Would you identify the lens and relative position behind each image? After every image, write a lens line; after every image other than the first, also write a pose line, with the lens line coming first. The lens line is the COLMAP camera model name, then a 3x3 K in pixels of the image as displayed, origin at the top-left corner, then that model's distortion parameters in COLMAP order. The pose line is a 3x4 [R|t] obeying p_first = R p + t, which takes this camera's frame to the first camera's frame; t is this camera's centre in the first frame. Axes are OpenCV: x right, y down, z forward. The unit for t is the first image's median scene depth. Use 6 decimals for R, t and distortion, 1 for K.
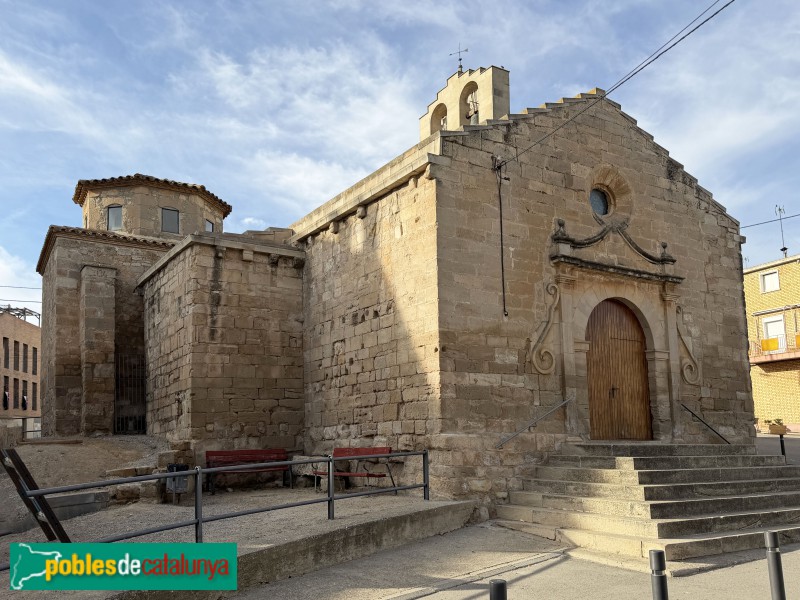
lens RADIAL K [[720.0, 0, 395.2], [0, 720.0, 297.7], [0, 0, 1]] dist [0.078727, -0.060548]
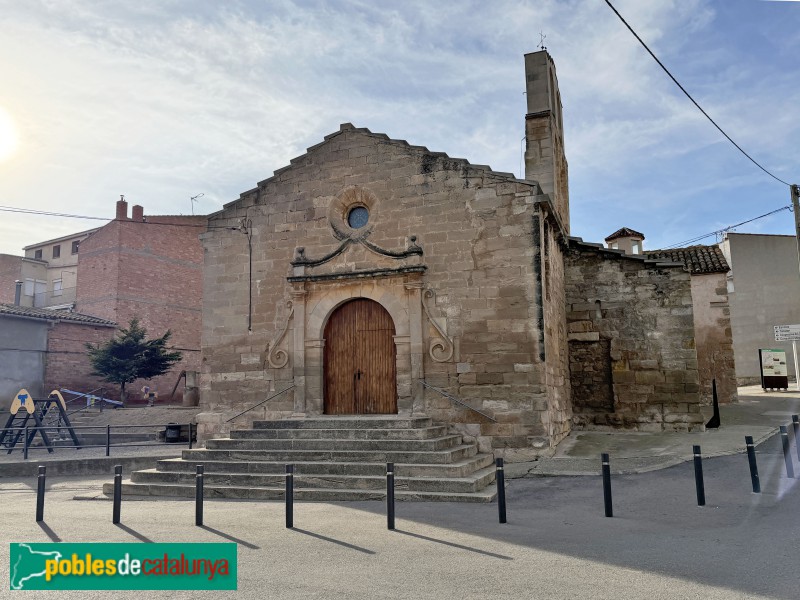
lens RADIAL K [[633.8, 0, 405.6], [0, 633.8, 306.6], [0, 0, 1]] dist [0.079287, -0.020286]
pose [[0.596691, -0.127164, -0.792331, 1.163799], [0.167017, 0.985422, -0.032376, 0.061516], [0.784898, -0.113014, 0.609232, 0.412967]]
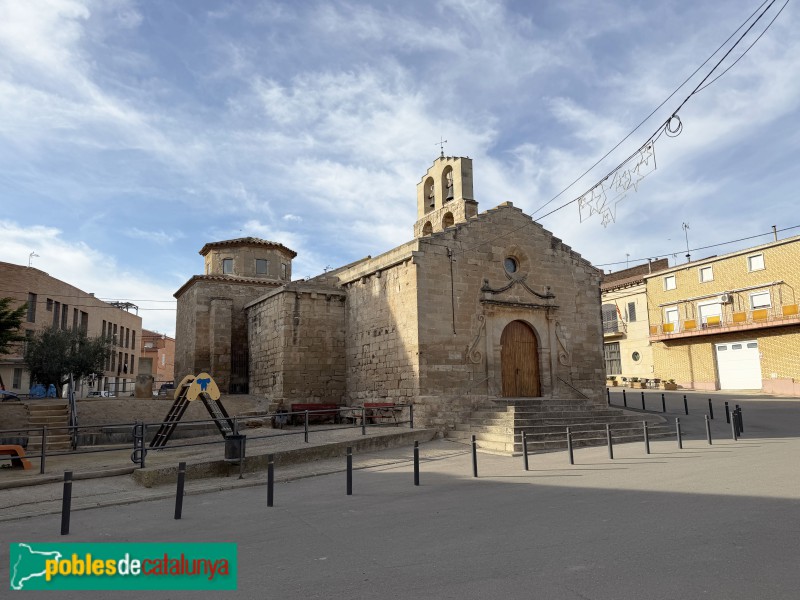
lens RADIAL K [[593.0, 0, 400.5], [0, 593.0, 294.9], [0, 0, 1]] dist [0.079966, -0.017836]
pose [[0.999536, -0.020167, -0.022833, 0.042289], [0.020779, 0.999421, 0.026933, -0.106027], [0.022277, -0.027395, 0.999376, -0.486702]]
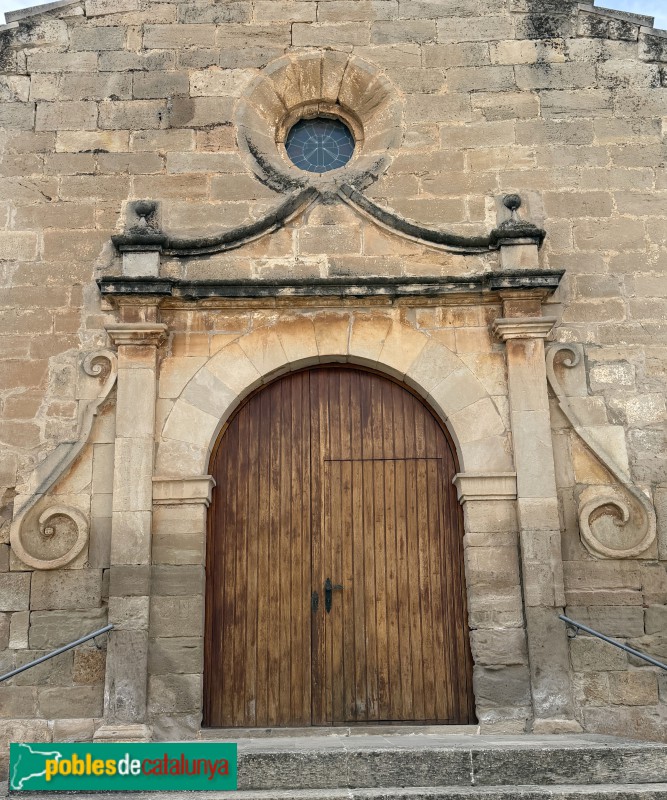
lens RADIAL K [[939.9, 0, 358.2], [0, 939.9, 423.2], [0, 0, 1]] dist [0.037644, 0.000000]
pose [[0.837683, -0.162792, -0.521330, 0.568537], [0.123353, 0.986273, -0.109771, 0.092044], [0.532044, 0.027645, 0.846265, 0.564304]]
